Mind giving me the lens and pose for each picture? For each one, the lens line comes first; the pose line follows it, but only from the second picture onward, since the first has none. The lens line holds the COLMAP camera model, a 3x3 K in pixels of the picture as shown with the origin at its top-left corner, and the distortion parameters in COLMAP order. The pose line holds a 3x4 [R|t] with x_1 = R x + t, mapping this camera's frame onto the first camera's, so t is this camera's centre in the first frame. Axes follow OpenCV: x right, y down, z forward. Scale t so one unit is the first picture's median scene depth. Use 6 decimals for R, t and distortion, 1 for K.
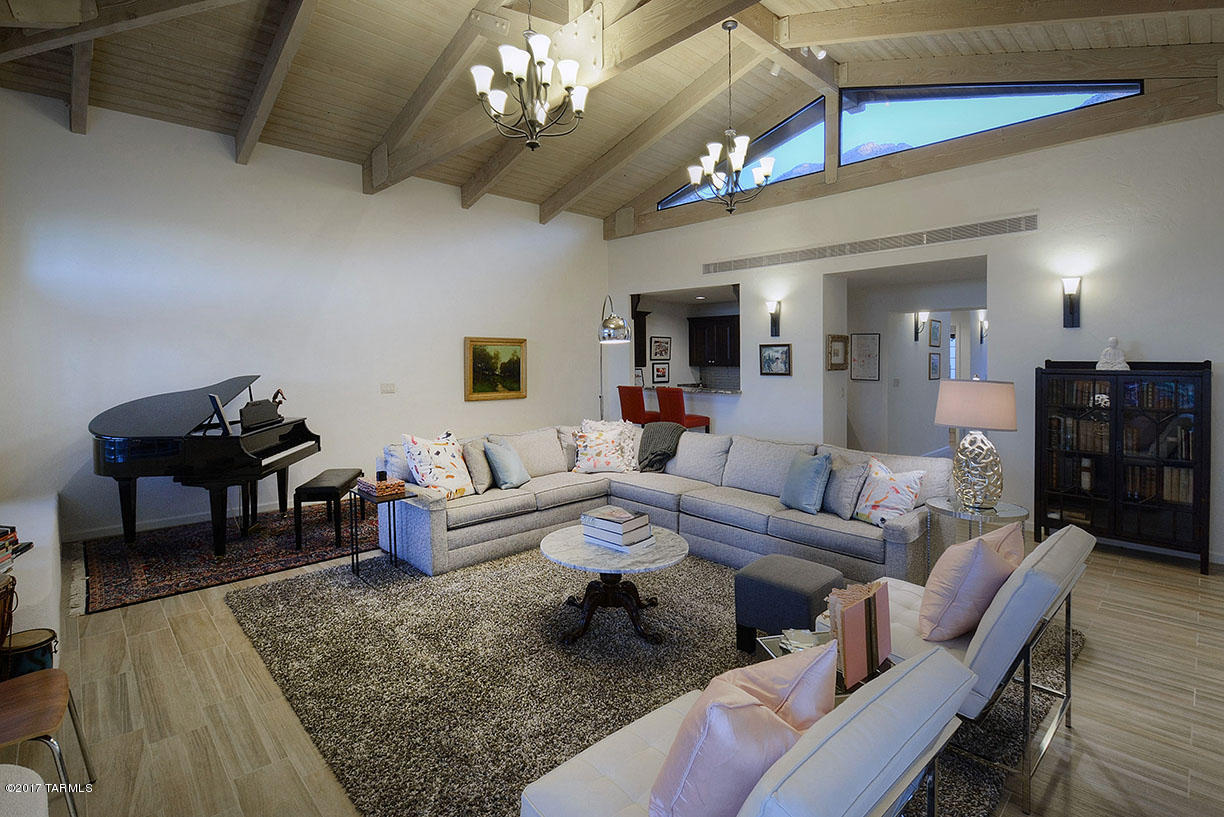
lens RADIAL K [[583.3, 0, 586.9], [0, 583.3, 359.1], [0, 0, 1]] dist [-0.000653, -0.000160]
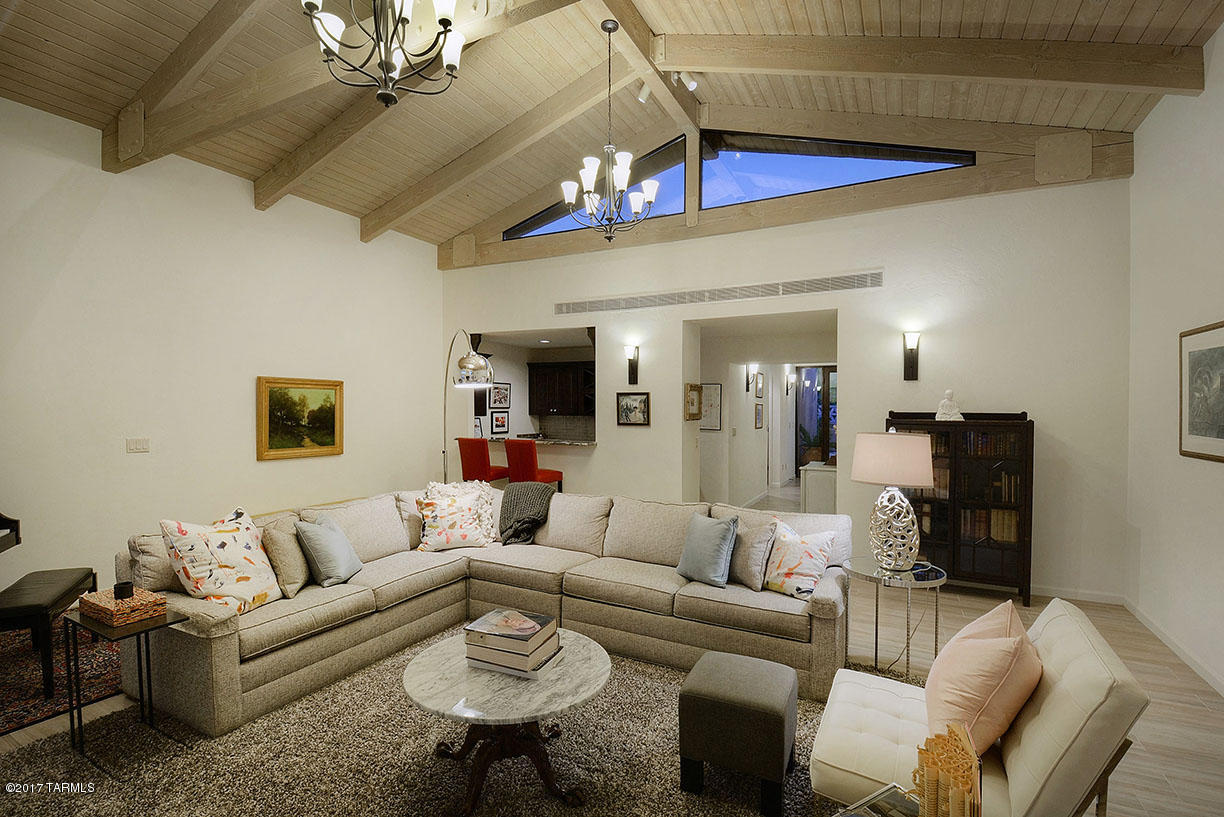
lens RADIAL K [[575.3, 0, 590.0], [0, 575.3, 407.1], [0, 0, 1]] dist [0.010011, -0.023390]
pose [[0.944748, 0.007384, 0.327715, -0.061297], [-0.007225, 0.999972, -0.001703, 0.000317], [-0.327719, -0.000759, 0.944775, 0.194433]]
